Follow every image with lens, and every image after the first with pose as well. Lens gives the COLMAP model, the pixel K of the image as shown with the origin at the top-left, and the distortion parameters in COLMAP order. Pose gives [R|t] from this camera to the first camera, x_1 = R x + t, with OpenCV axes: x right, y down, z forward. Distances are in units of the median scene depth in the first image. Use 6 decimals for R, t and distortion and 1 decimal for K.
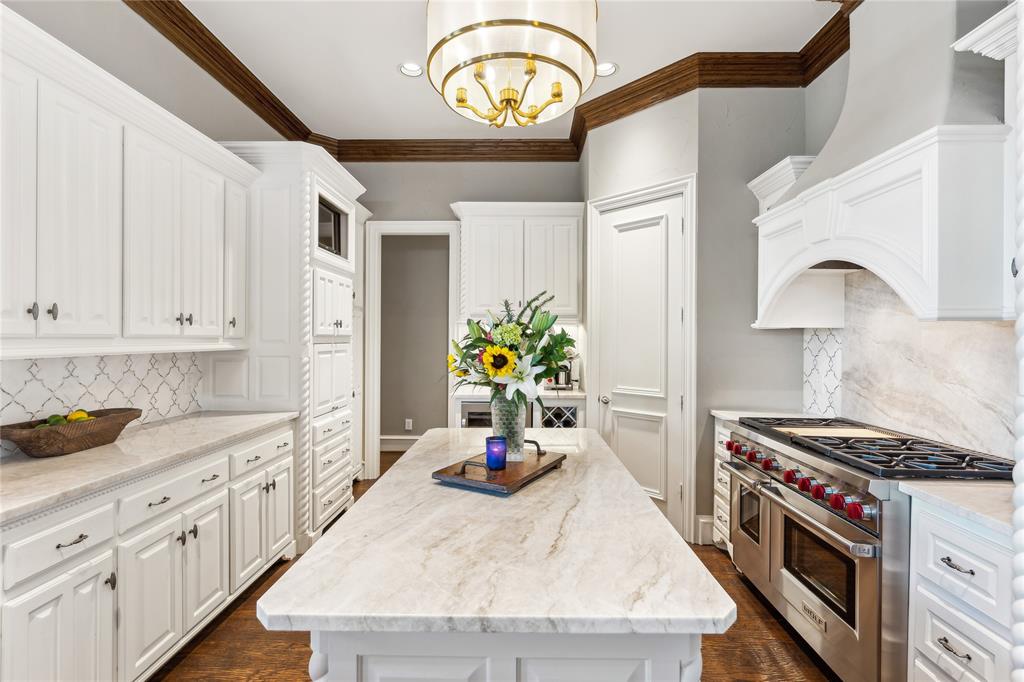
lens RADIAL K [[474.3, 0, 510.4], [0, 474.3, 341.3], [0, 0, 1]] dist [-0.004801, 0.002000]
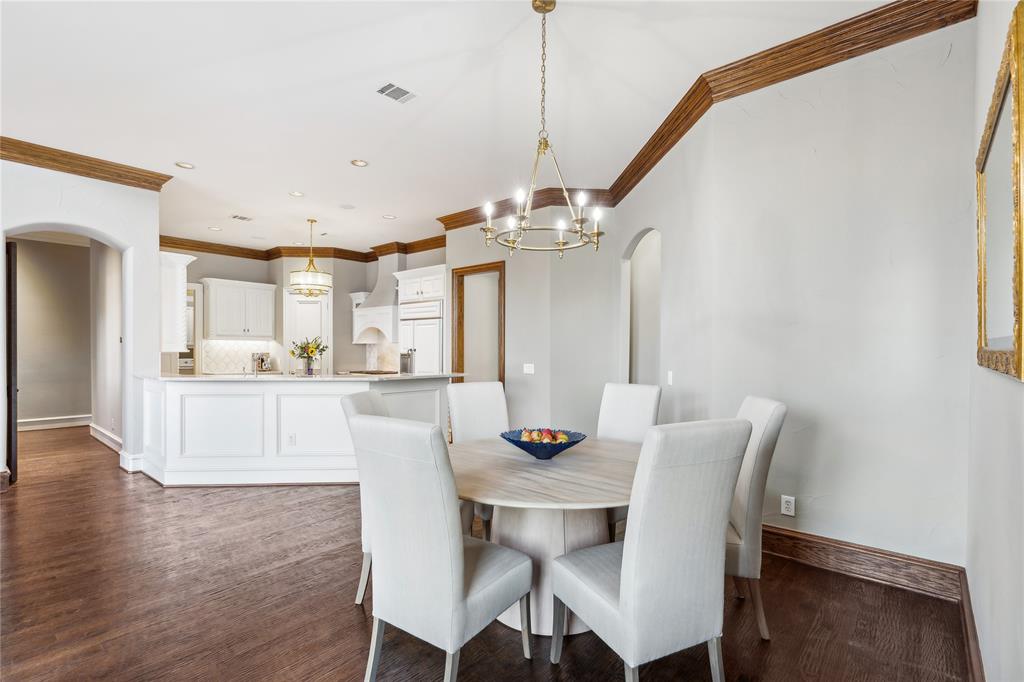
lens RADIAL K [[474.3, 0, 512.9], [0, 474.3, 344.3], [0, 0, 1]] dist [-0.004801, 0.002000]
pose [[0.655076, -0.001315, 0.755561, -1.317546], [0.005589, 0.999980, -0.003105, -0.006600], [-0.755542, 0.006257, 0.655070, -2.111691]]
